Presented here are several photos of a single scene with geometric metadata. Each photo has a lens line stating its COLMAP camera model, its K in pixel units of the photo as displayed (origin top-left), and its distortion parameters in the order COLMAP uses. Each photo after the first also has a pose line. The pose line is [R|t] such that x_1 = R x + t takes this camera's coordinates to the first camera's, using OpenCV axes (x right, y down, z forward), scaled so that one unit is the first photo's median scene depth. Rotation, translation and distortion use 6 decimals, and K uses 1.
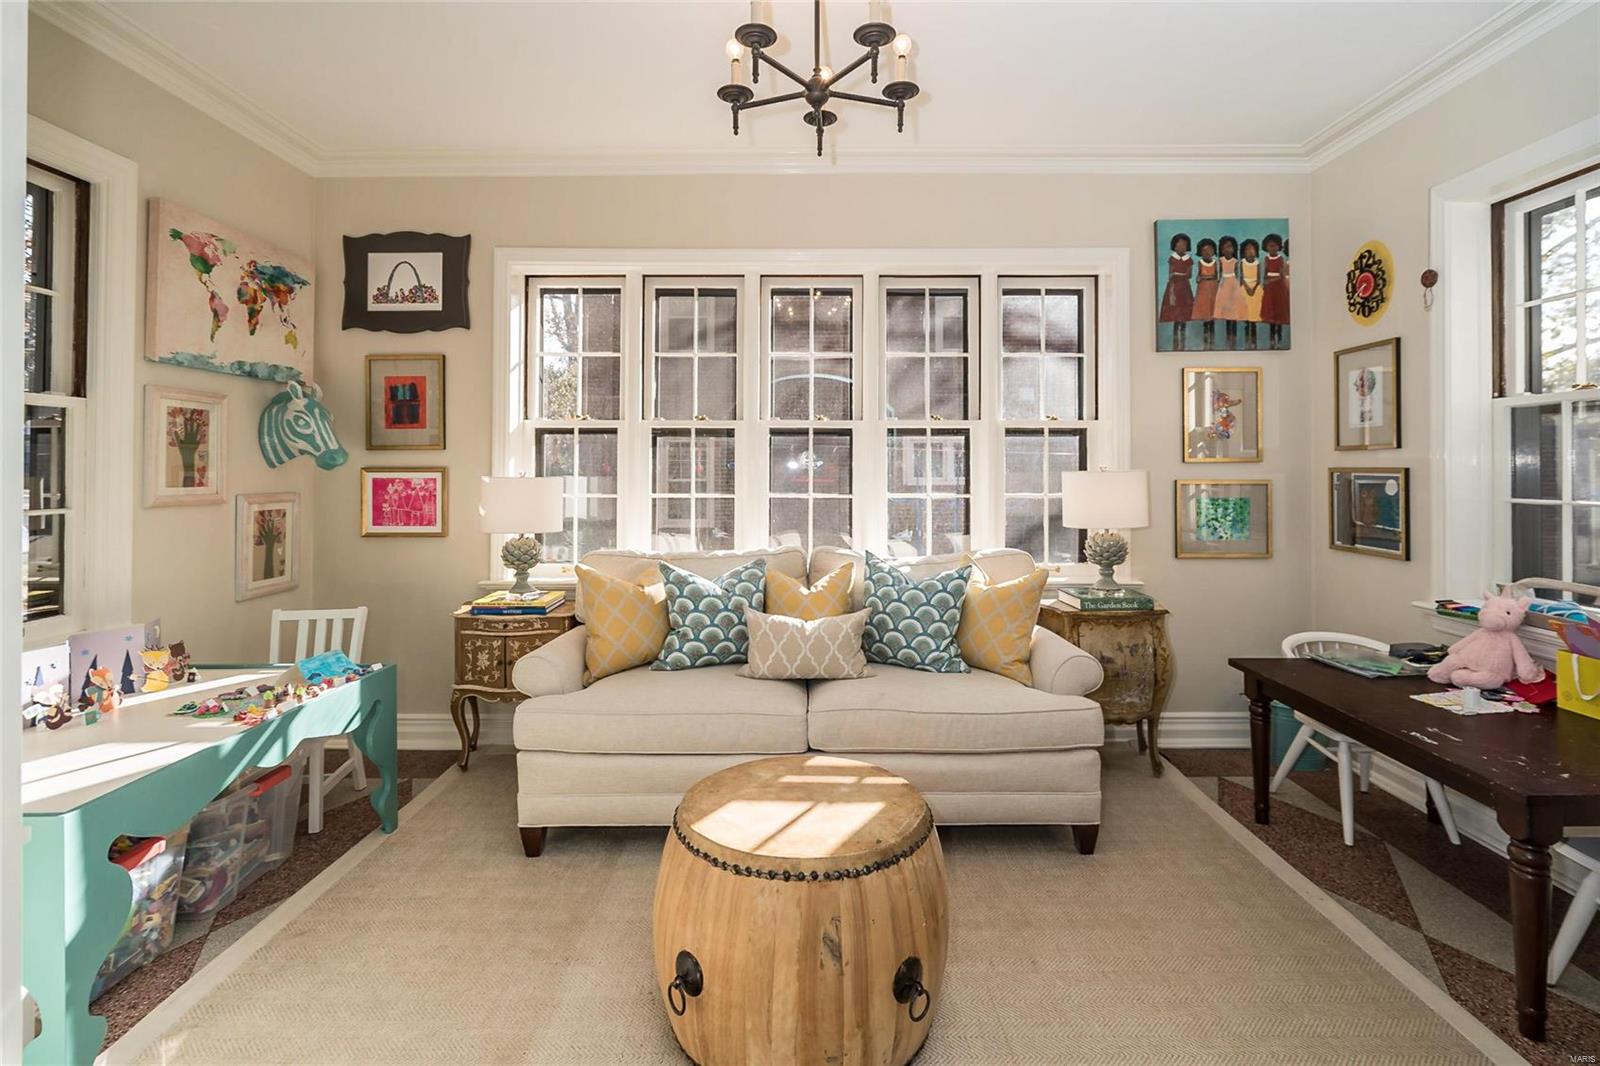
lens RADIAL K [[729.7, 0, 807.1], [0, 729.7, 466.8], [0, 0, 1]] dist [-0.005823, 0.001501]
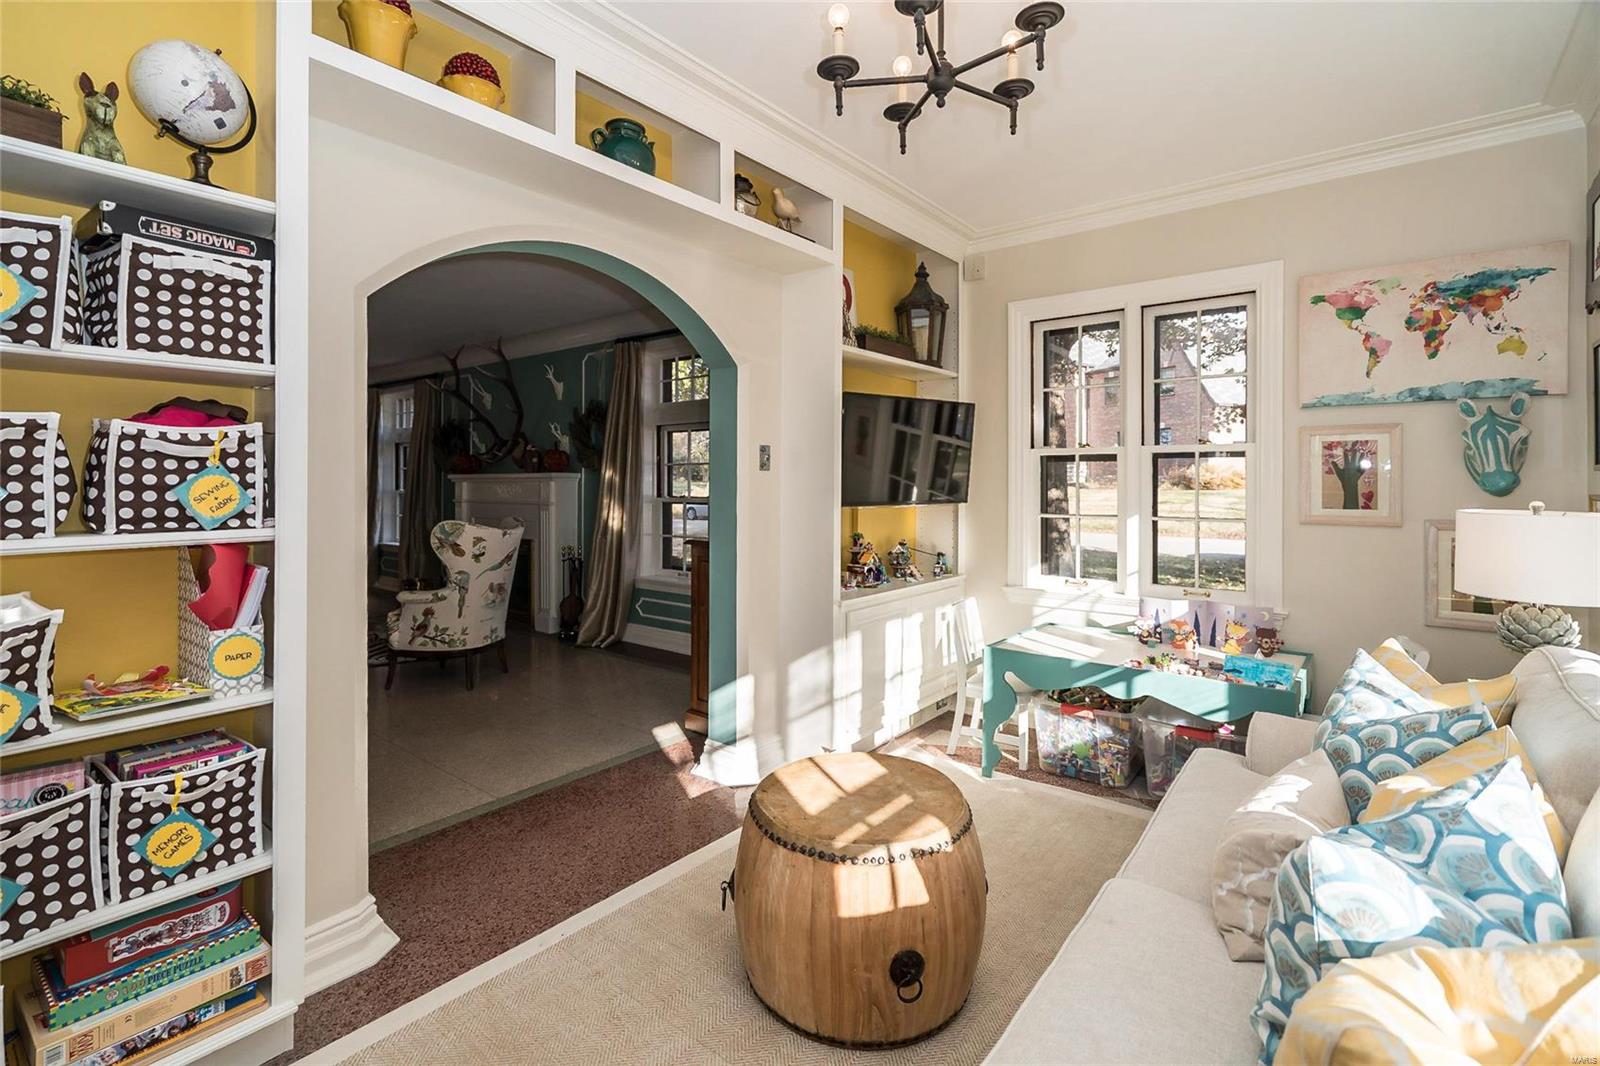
lens RADIAL K [[729.7, 0, 793.2], [0, 729.7, 476.3], [0, 0, 1]] dist [-0.005823, 0.001501]
pose [[-0.620263, -0.008340, -0.784349, 0.592565], [-0.001292, 0.999953, -0.009611, -0.011851], [0.784393, -0.004948, -0.620245, 1.015962]]
